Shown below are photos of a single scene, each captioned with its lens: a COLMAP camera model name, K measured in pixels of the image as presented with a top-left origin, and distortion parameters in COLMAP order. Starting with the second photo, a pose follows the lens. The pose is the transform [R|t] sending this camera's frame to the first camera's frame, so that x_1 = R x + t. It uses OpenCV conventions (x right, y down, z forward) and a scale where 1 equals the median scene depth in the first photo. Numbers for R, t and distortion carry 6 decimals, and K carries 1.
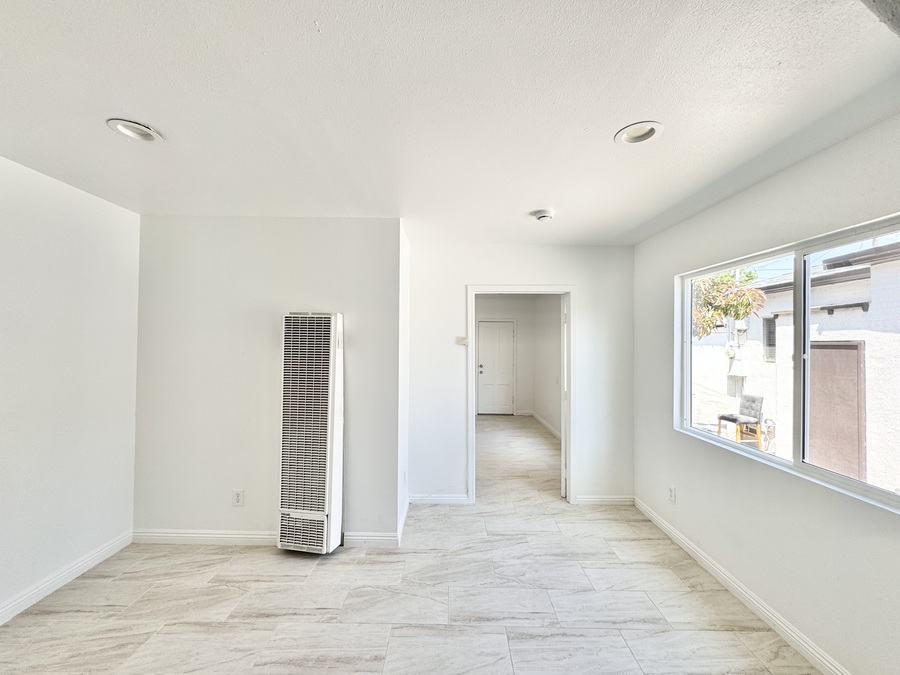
lens RADIAL K [[358.5, 0, 451.2], [0, 358.5, 335.4], [0, 0, 1]] dist [-0.002620, 0.000002]
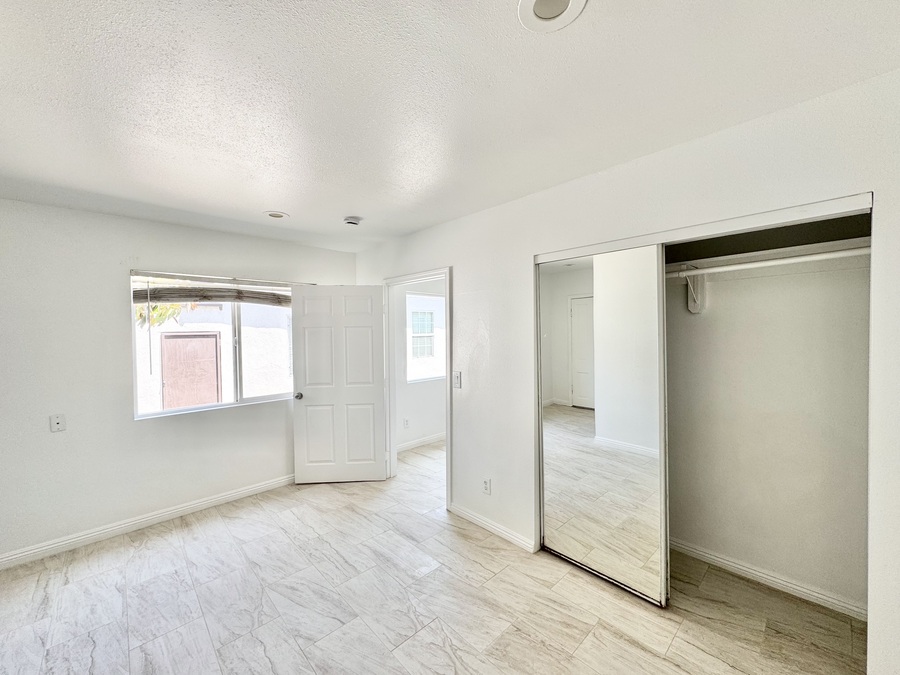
lens RADIAL K [[358.5, 0, 449.6], [0, 358.5, 335.9], [0, 0, 1]] dist [-0.002620, 0.000002]
pose [[-0.681816, -0.020609, 0.731233, -0.607766], [-0.016790, 0.999781, 0.012522, -0.000921], [-0.731331, -0.003740, -0.682012, 1.614382]]
